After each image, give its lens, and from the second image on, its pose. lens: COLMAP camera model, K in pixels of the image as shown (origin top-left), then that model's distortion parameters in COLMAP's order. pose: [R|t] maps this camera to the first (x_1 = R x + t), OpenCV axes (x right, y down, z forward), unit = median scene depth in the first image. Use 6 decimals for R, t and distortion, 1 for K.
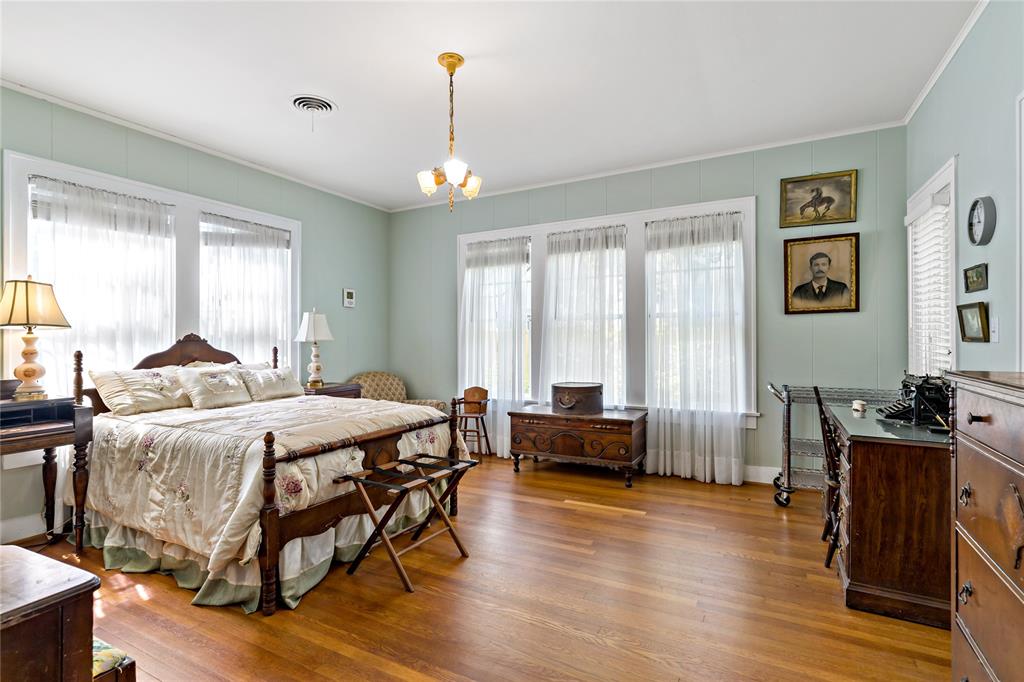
lens RADIAL K [[492.1, 0, 517.6], [0, 492.1, 340.6], [0, 0, 1]] dist [-0.003202, -0.001070]
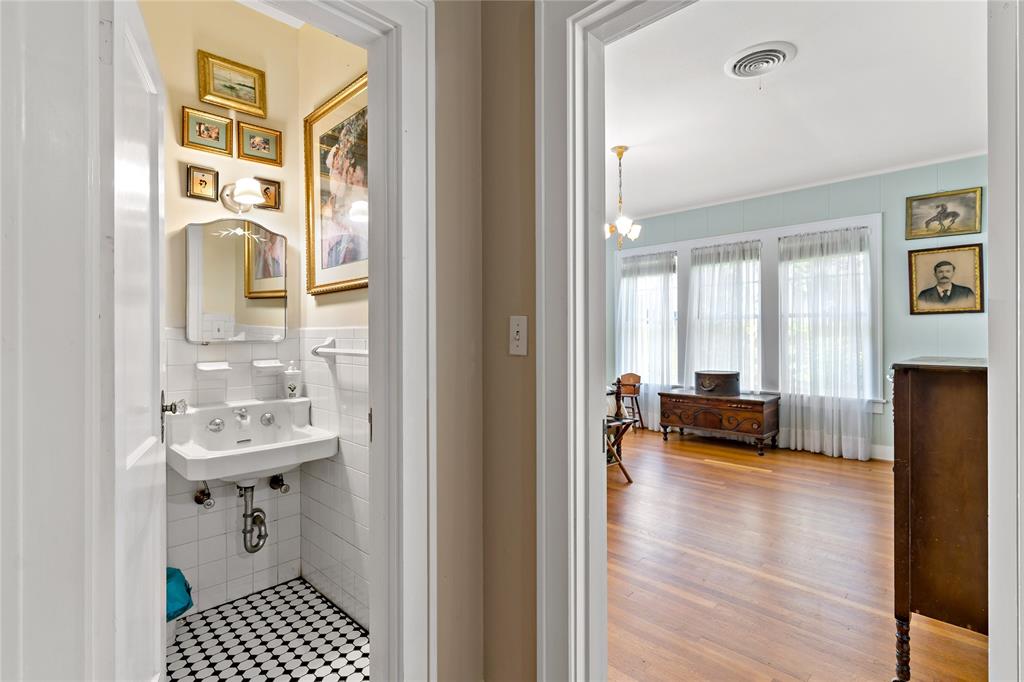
lens RADIAL K [[485.8, 0, 507.7], [0, 485.8, 324.9], [0, 0, 1]] dist [-0.001271, 0.000134]
pose [[0.952326, -0.002078, -0.305075, -0.007243], [-0.004040, 0.999803, -0.019423, -0.003653], [0.305056, 0.019730, 0.952130, -0.341094]]
